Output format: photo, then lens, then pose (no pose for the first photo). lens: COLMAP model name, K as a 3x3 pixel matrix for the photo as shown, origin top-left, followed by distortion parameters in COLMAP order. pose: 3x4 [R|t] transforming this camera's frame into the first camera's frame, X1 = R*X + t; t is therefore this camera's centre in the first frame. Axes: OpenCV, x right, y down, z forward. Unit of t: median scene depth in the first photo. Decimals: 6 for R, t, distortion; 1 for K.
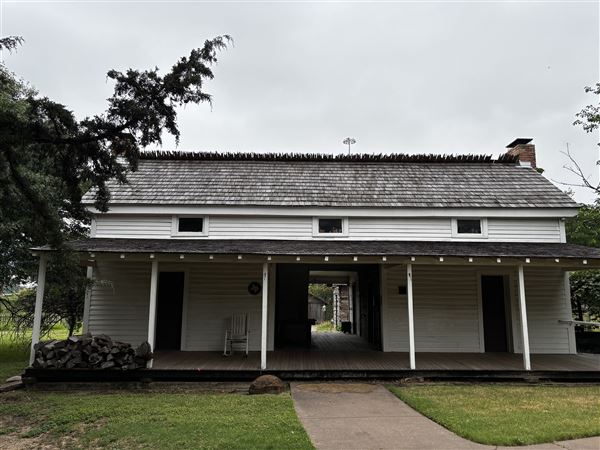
lens RADIAL K [[452.7, 0, 298.0], [0, 452.7, 222.1], [0, 0, 1]] dist [0.049686, -0.058735]
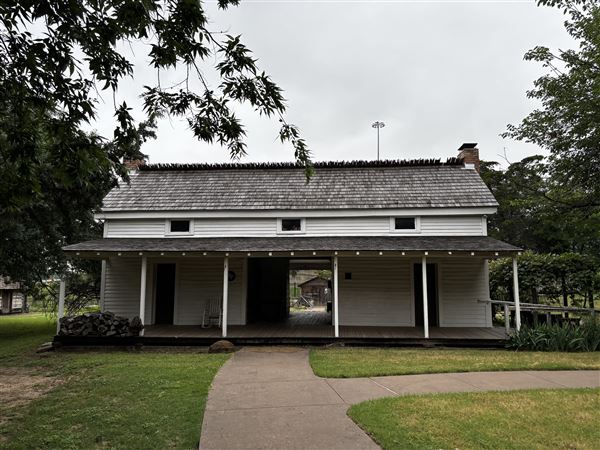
lens RADIAL K [[452.7, 0, 298.0], [0, 452.7, 222.1], [0, 0, 1]] dist [0.049686, -0.058735]
pose [[0.996277, -0.017899, -0.084331, 0.196586], [0.020882, 0.999182, 0.034629, -0.042218], [0.083642, -0.036261, 0.995836, -0.227507]]
